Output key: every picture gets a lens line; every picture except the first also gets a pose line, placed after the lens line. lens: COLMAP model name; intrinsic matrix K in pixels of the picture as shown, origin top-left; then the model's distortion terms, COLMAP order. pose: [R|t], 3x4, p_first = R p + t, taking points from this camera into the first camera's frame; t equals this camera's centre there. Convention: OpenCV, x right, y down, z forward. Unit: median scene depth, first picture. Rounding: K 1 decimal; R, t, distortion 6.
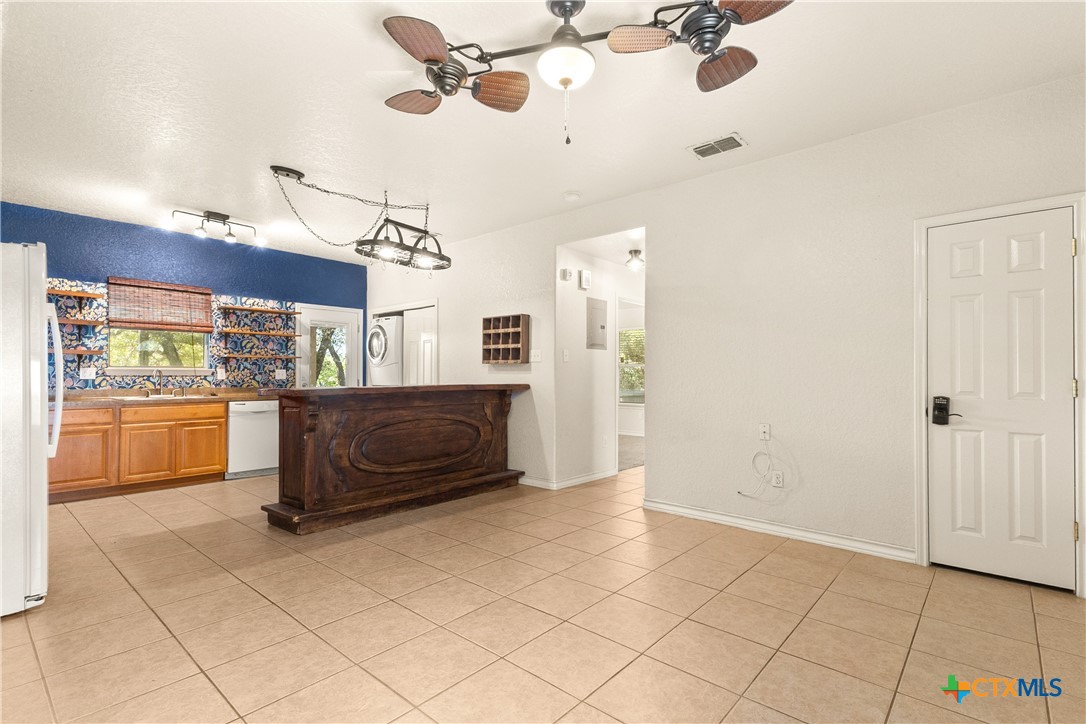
lens RADIAL K [[501.7, 0, 547.9], [0, 501.7, 369.8], [0, 0, 1]] dist [0.015593, -0.002806]
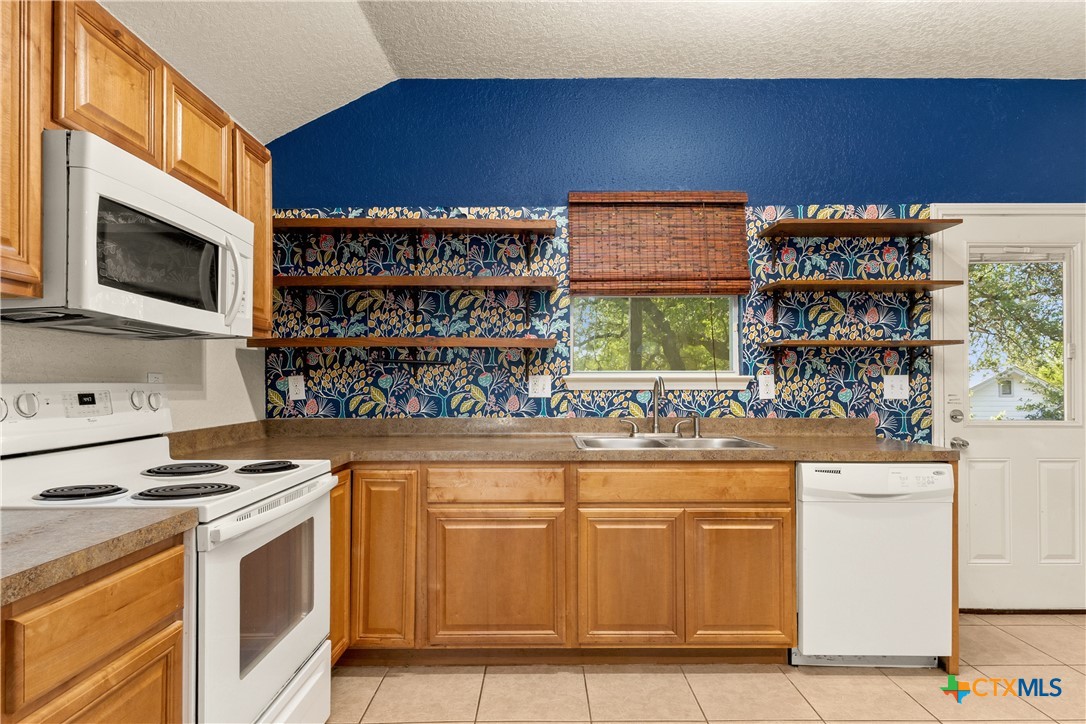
lens RADIAL K [[587.6, 0, 542.3], [0, 587.6, 375.5], [0, 0, 1]] dist [0.020383, -0.000696]
pose [[0.655621, -0.007357, -0.755055, -0.453934], [0.010098, 0.999949, -0.000975, -0.003187], [0.755023, -0.006985, 0.655661, 0.606792]]
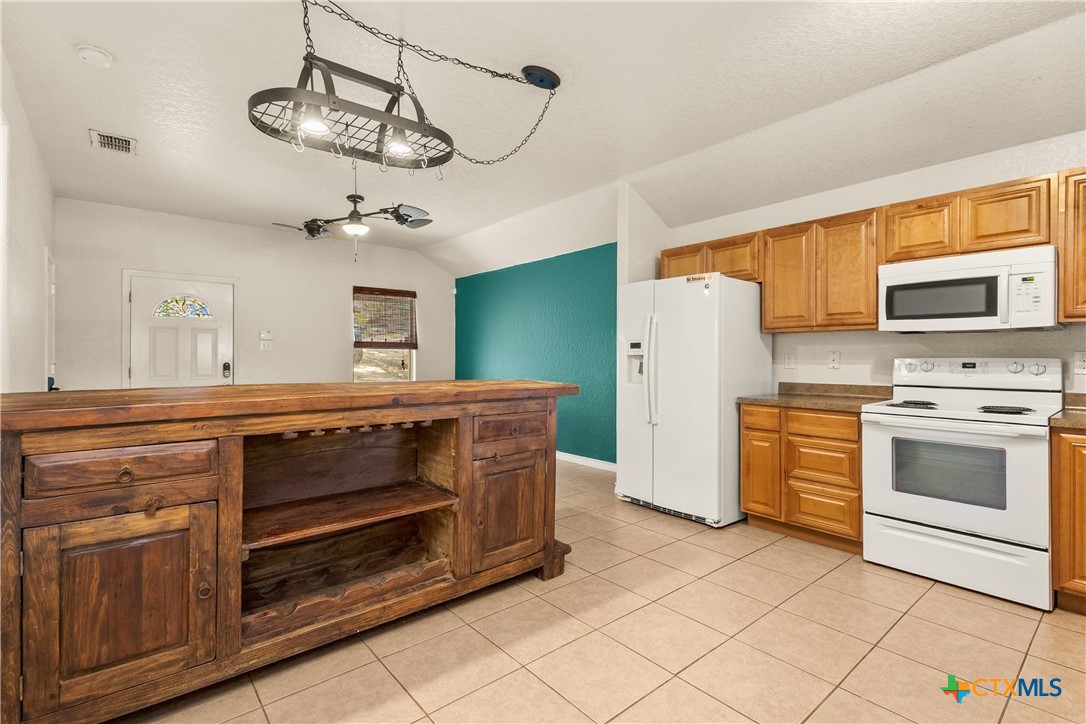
lens RADIAL K [[501.7, 0, 542.9], [0, 501.7, 357.2], [0, 0, 1]] dist [0.015593, -0.002806]
pose [[-0.988019, 0.000245, 0.154331, -0.478779], [-0.001397, 0.999944, -0.010537, 0.004416], [-0.154325, -0.010626, -0.987963, 1.274099]]
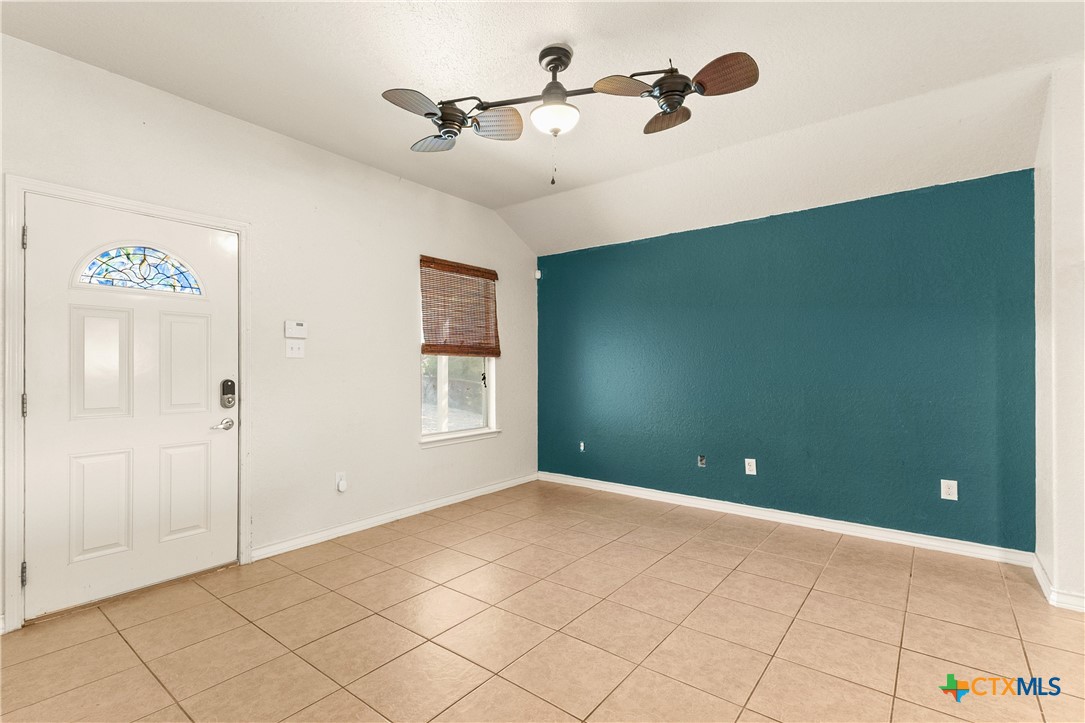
lens RADIAL K [[501.2, 0, 538.8], [0, 501.2, 370.9], [0, 0, 1]] dist [0.015593, -0.002806]
pose [[-0.999089, 0.000778, -0.042660, 0.050440], [0.001037, 0.999981, -0.006047, -0.000778], [0.042654, -0.006086, -0.999071, 0.879716]]
